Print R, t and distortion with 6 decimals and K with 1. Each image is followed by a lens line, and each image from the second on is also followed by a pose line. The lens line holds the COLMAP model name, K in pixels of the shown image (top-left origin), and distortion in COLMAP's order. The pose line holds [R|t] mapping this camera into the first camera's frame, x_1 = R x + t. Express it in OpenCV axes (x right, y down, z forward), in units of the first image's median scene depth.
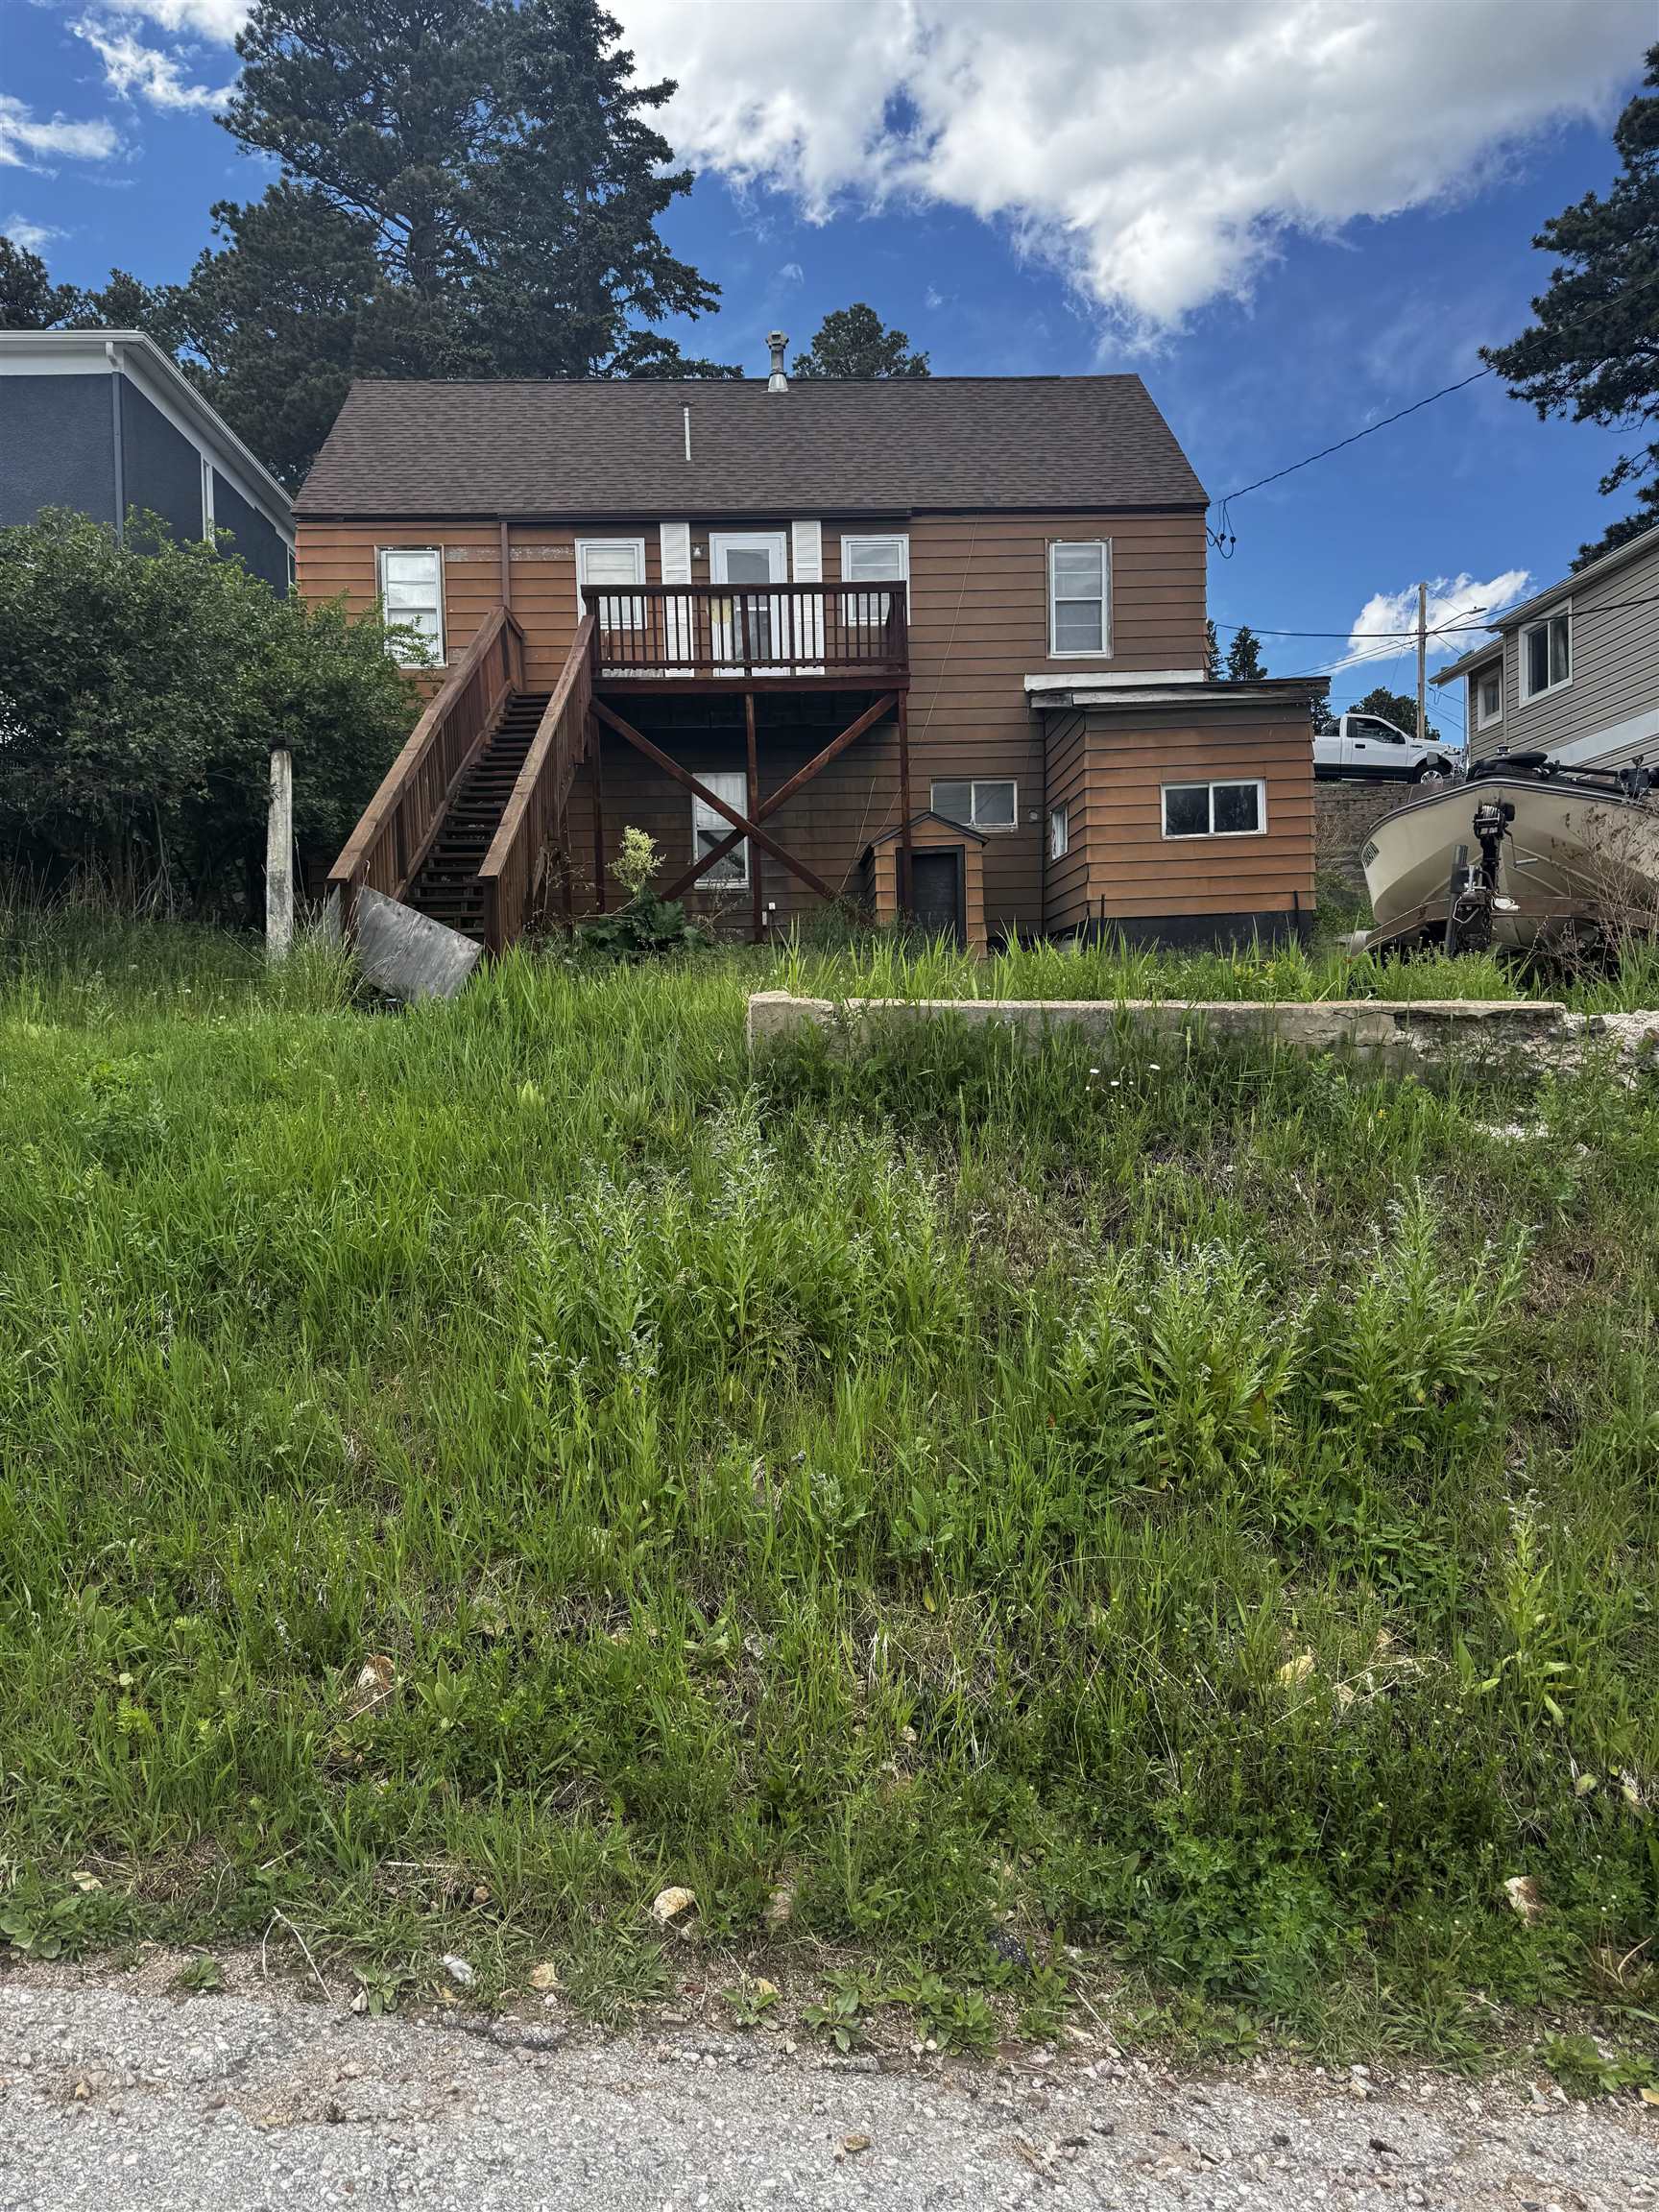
lens RADIAL K [[1560.9, 0, 829.5], [0, 1560.9, 1106.0], [0, 0, 1]] dist [-0.003954, 0.001889]
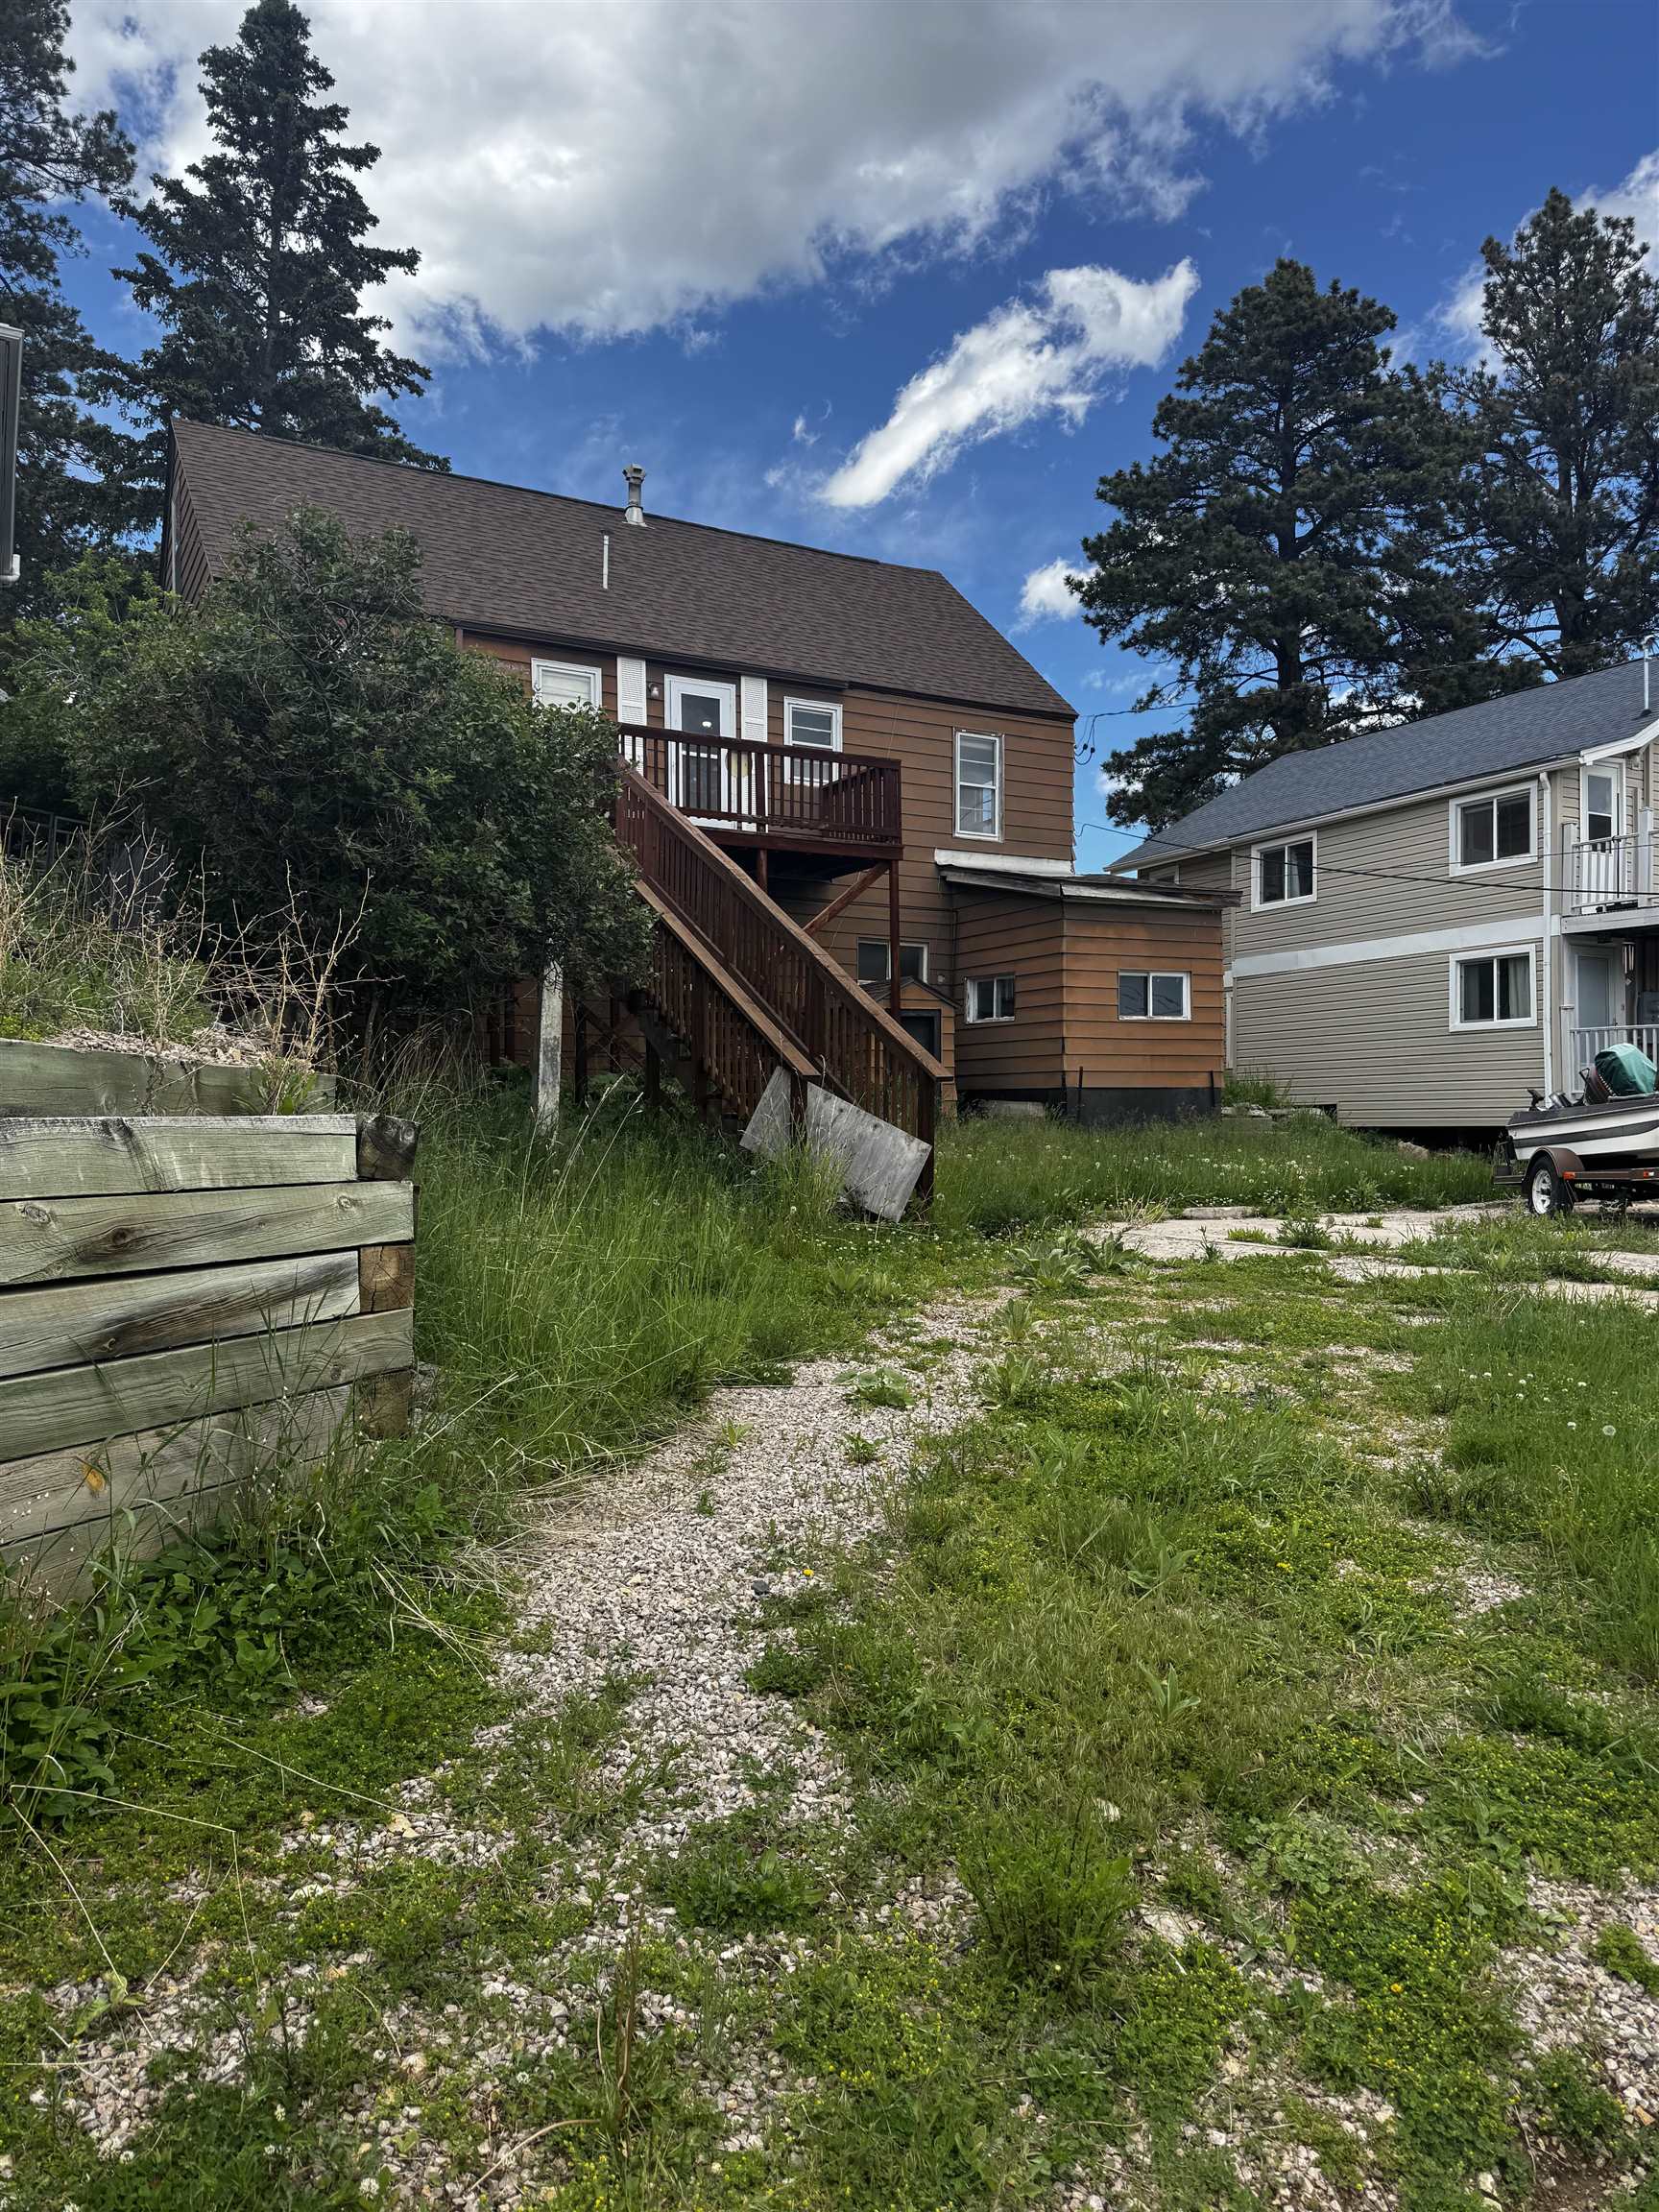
lens RADIAL K [[1550.9, 0, 829.5], [0, 1550.9, 1106.0], [0, 0, 1]] dist [0.069562, -0.095516]
pose [[0.899147, 0.033777, 0.436341, -0.405400], [-0.010269, 0.998371, -0.056124, -0.038457], [-0.437525, 0.045983, 0.898030, 0.076358]]
